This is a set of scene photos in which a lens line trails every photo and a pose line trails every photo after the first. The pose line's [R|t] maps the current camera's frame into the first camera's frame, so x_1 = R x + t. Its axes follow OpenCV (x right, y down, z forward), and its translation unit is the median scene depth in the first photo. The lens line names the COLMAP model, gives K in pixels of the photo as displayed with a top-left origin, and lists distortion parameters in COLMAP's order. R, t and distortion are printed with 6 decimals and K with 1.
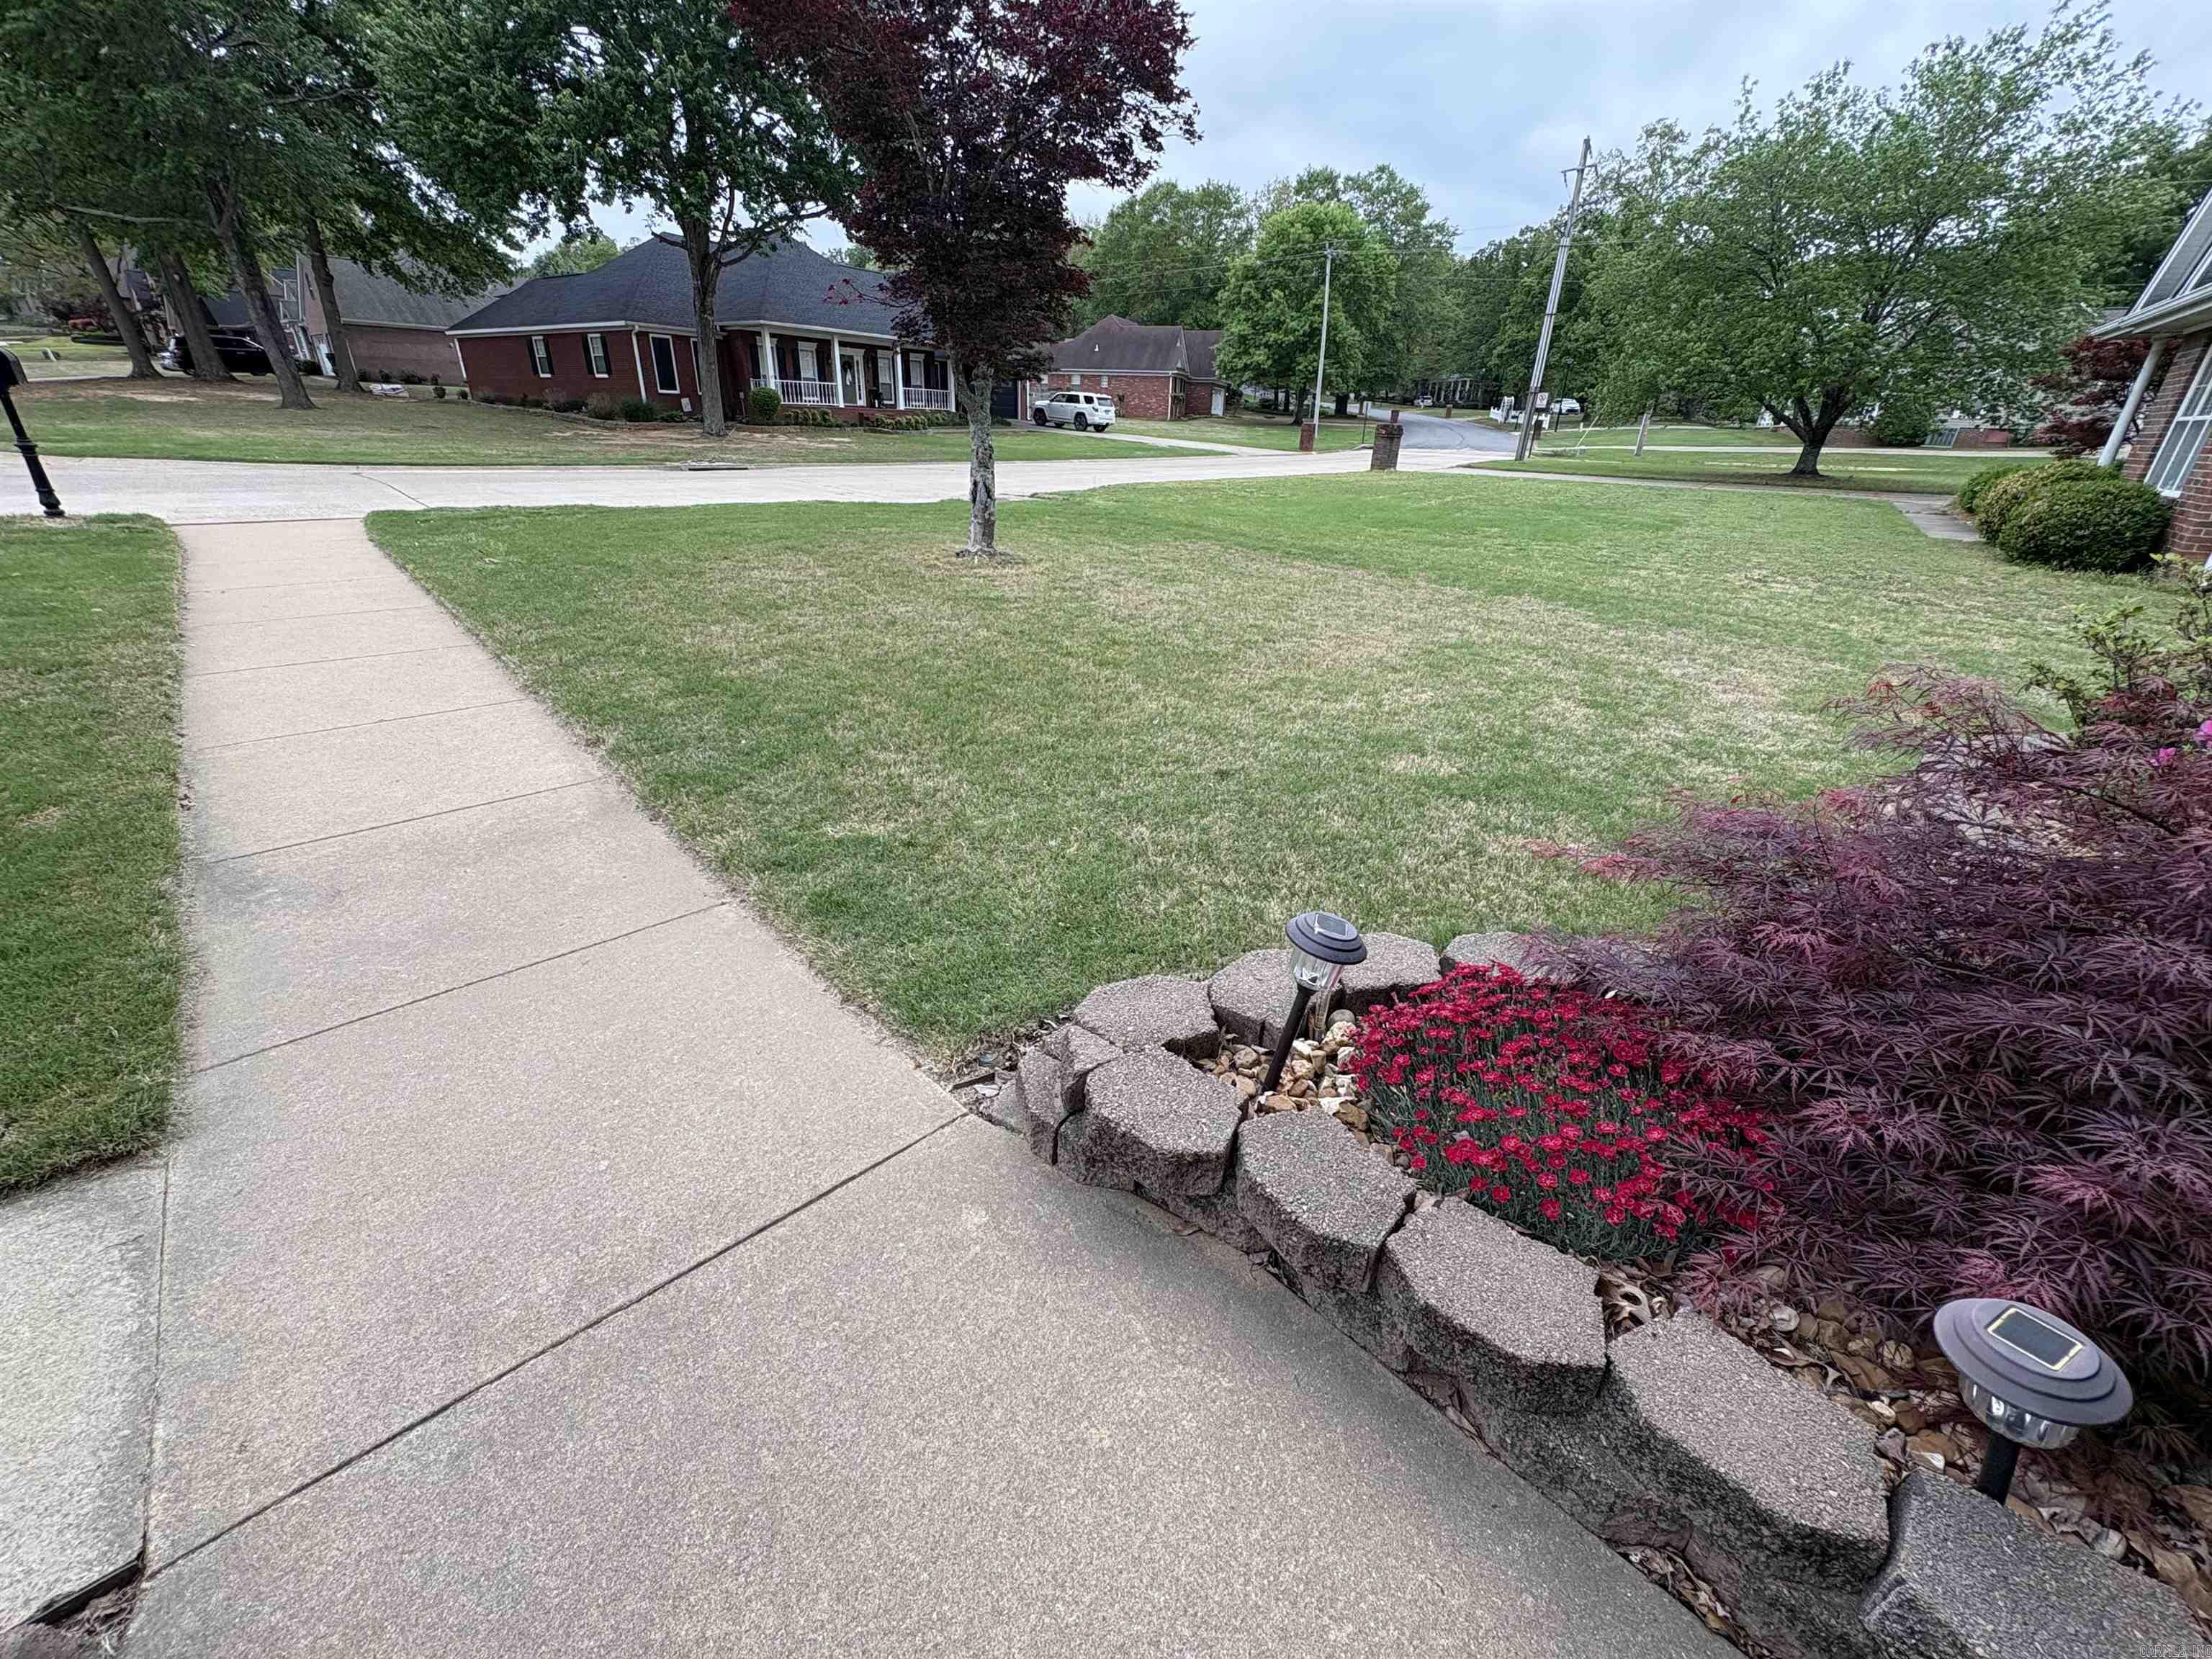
lens RADIAL K [[884.4, 0, 1104.9], [0, 884.4, 827.6], [0, 0, 1]] dist [-0.001971, -0.000175]
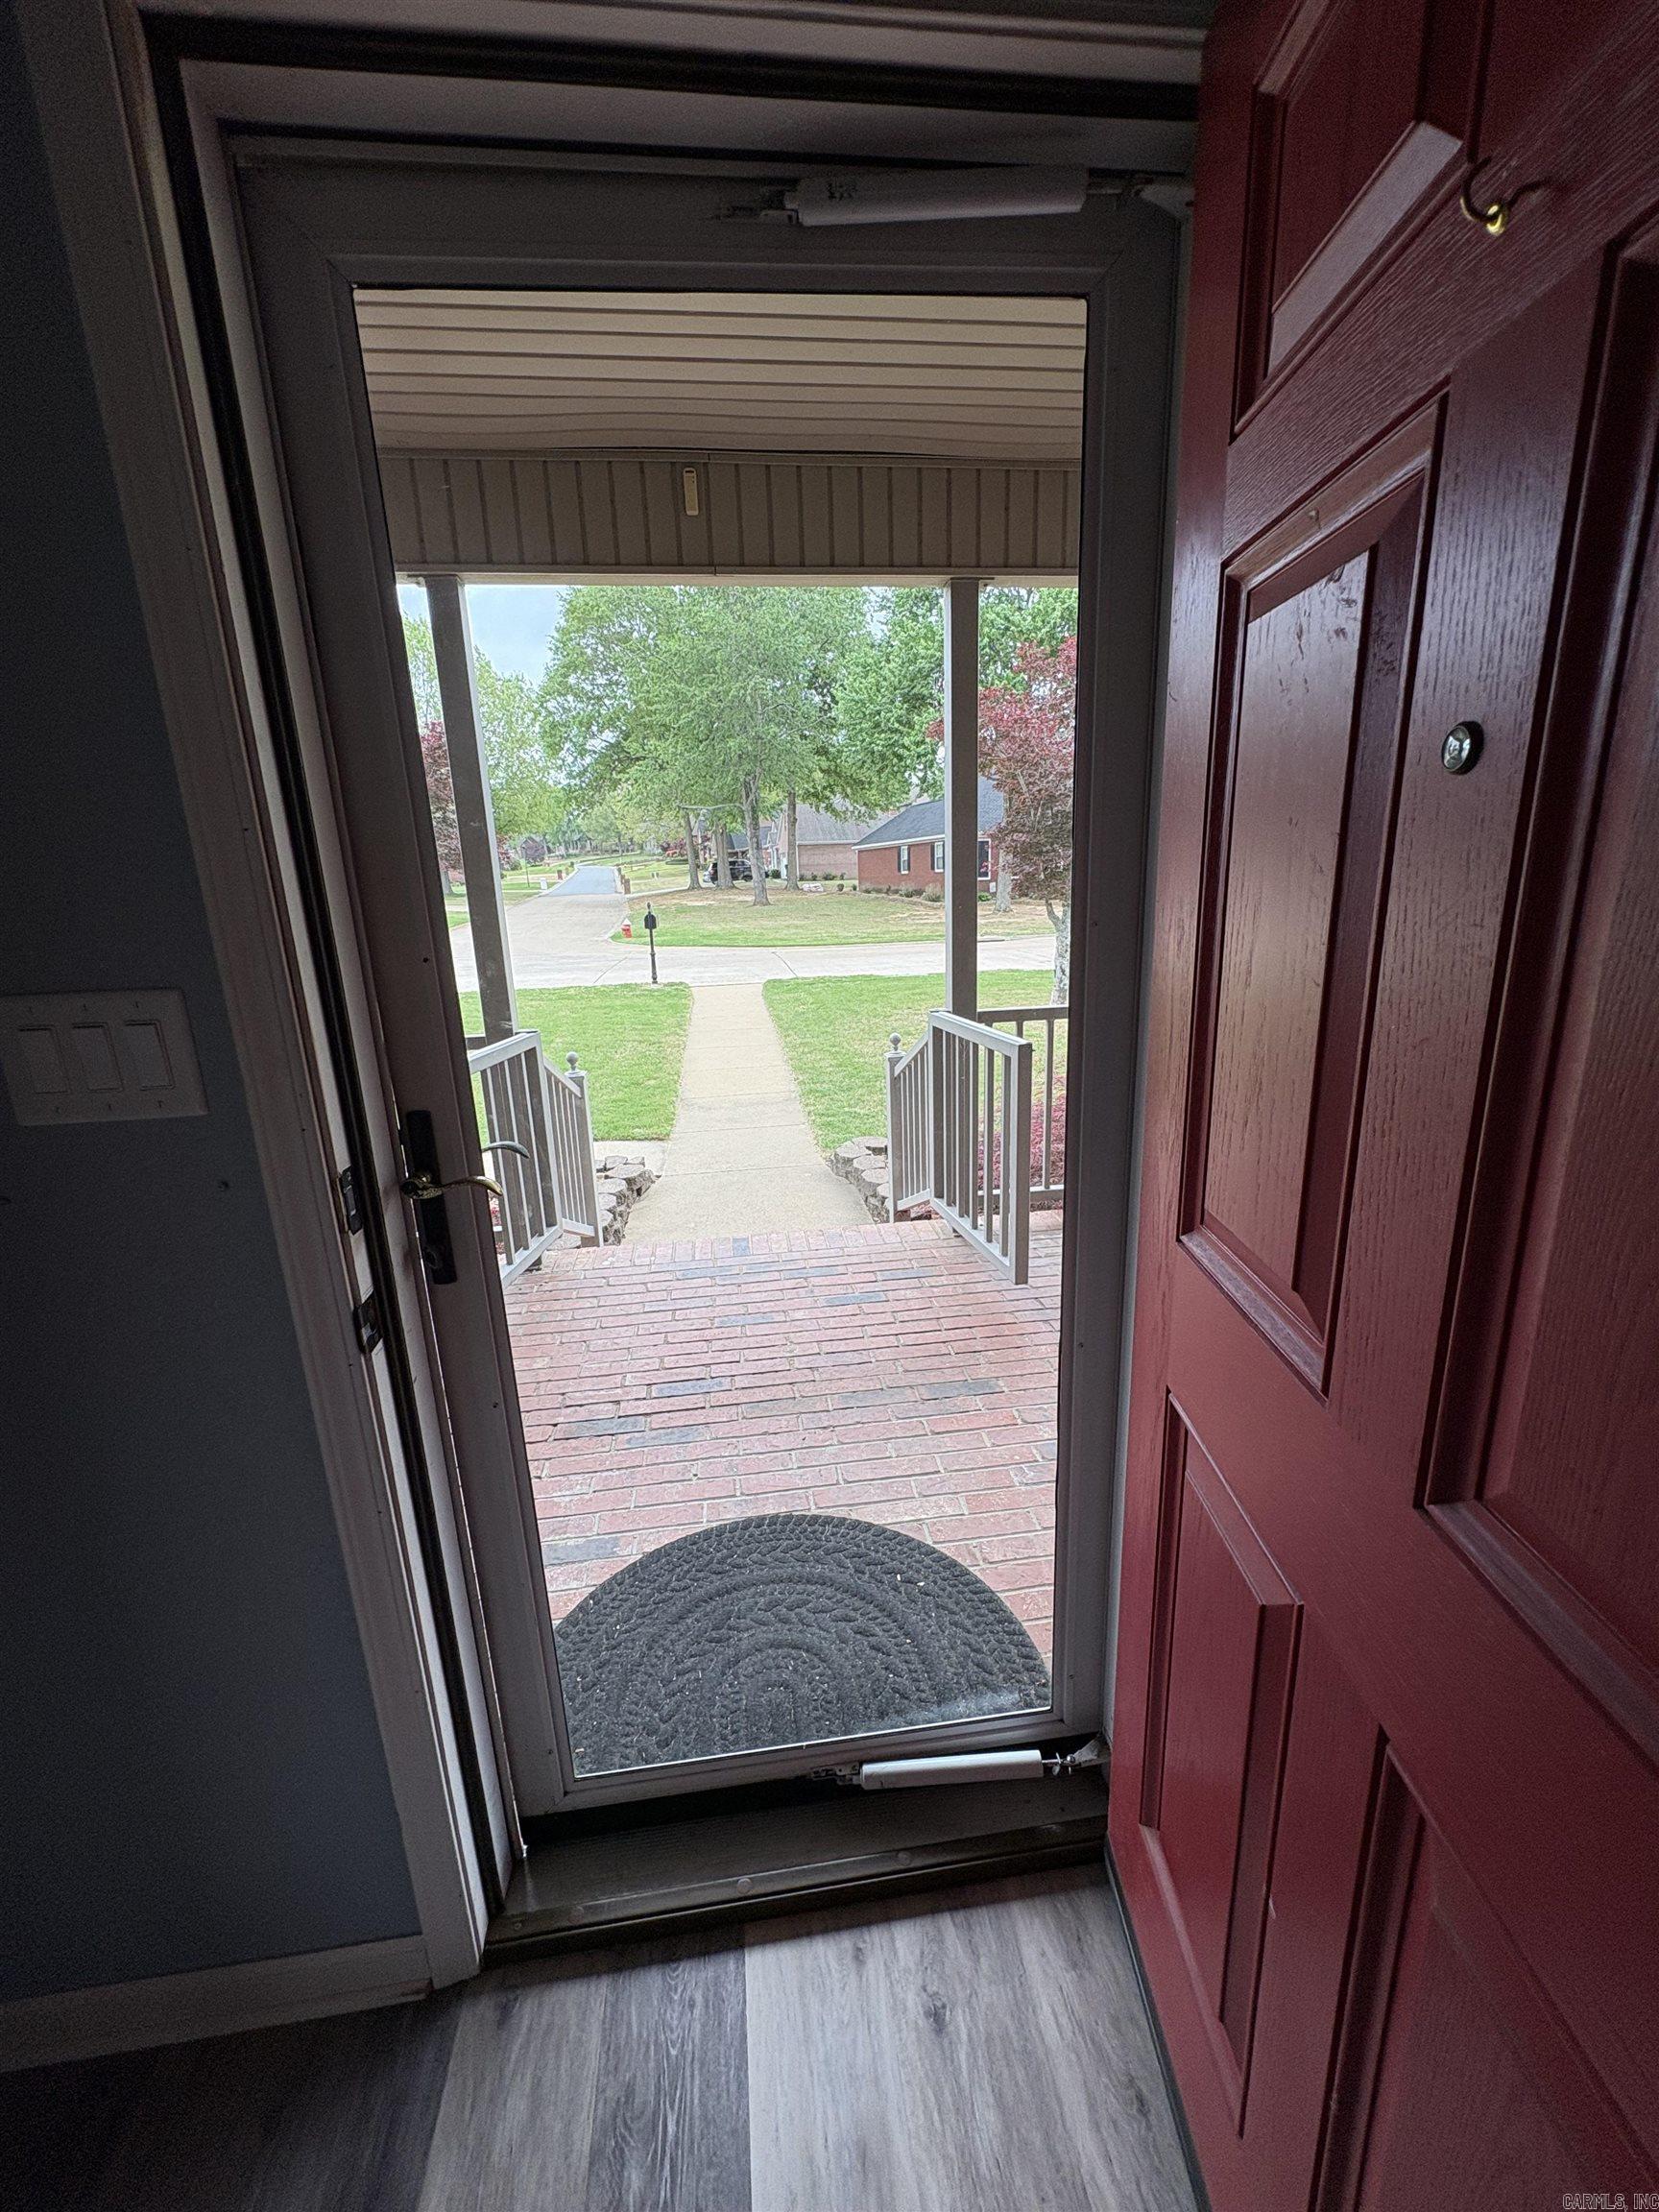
lens RADIAL K [[884.4, 0, 830.6], [0, 884.4, 1107.4], [0, 0, 1]] dist [-0.001971, -0.000175]
pose [[0.811242, 0.090205, -0.577711, 0.099164], [-0.190000, 0.975078, -0.114555, 0.025709], [0.552980, 0.202697, 0.808163, -0.100646]]
